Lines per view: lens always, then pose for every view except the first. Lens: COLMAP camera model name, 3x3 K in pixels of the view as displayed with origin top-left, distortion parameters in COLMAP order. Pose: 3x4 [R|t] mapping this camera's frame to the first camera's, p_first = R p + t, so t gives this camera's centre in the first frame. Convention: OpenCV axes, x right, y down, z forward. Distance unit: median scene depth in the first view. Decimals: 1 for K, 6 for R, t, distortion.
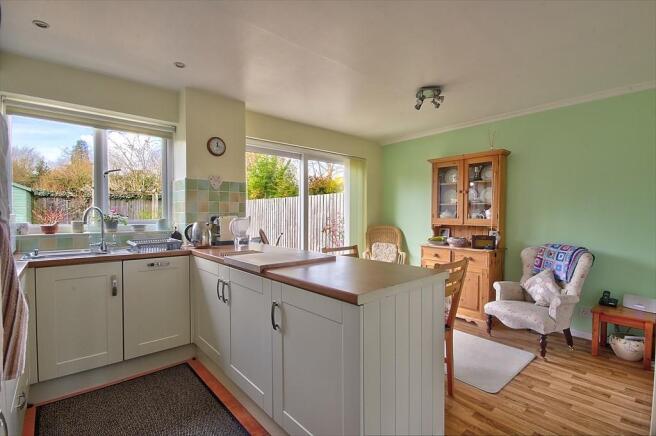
lens RADIAL K [[311.5, 0, 328.0], [0, 311.5, 218.0], [0, 0, 1]] dist [-0.001649, -0.000814]
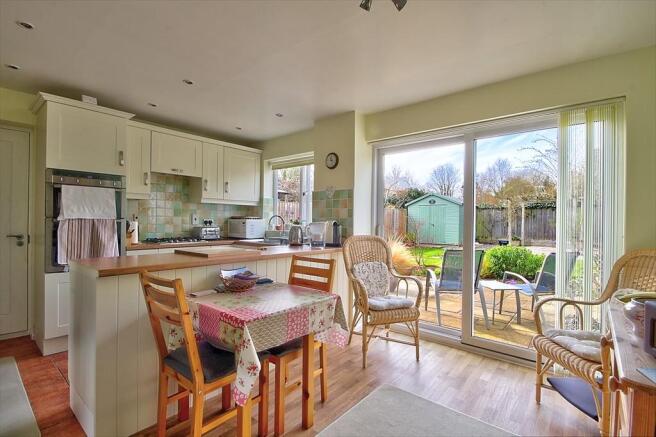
lens RADIAL K [[308.0, 0, 326.6], [0, 308.0, 220.7], [0, 0, 1]] dist [0.001313, -0.000290]
pose [[0.148500, -0.002463, -0.988909, 0.623525], [-0.022116, 0.999739, -0.005811, -0.000337], [0.988665, 0.022733, 0.148407, 0.664349]]
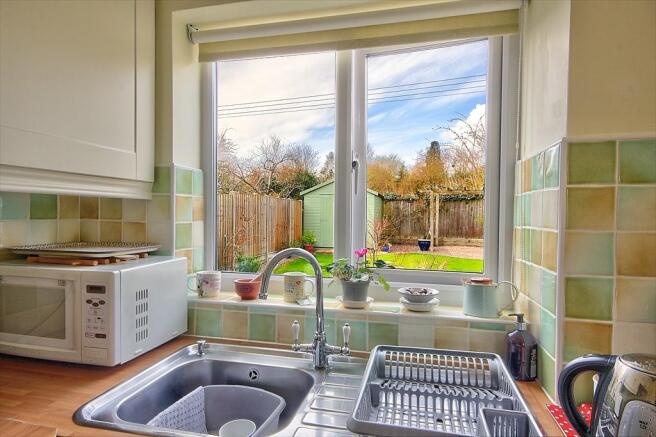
lens RADIAL K [[370.5, 0, 326.9], [0, 370.5, 220.7], [0, 0, 1]] dist [0.002581, 0.000549]
pose [[0.578309, 0.020495, -0.815560, -0.246070], [-0.017369, 0.999767, 0.012808, -0.048031], [0.815633, 0.006759, 0.578530, 0.510317]]
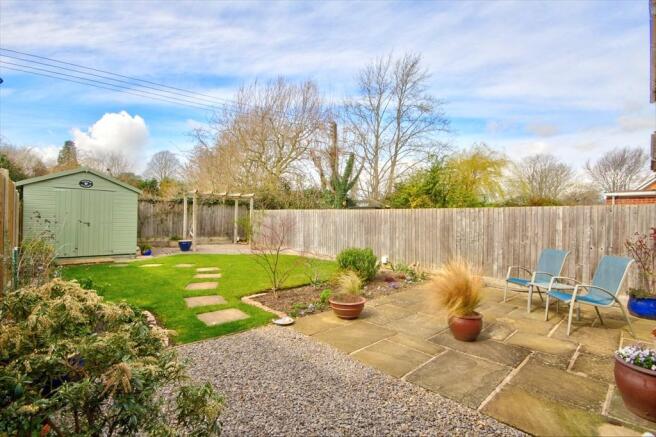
lens RADIAL K [[308.0, 0, 326.6], [0, 308.0, 220.7], [0, 0, 1]] dist [0.001313, -0.000290]
pose [[0.998074, 0.016238, 0.059868, -1.284299], [-0.015333, 0.999761, -0.015552, -0.008595], [-0.060106, 0.014604, 0.998085, 0.249551]]
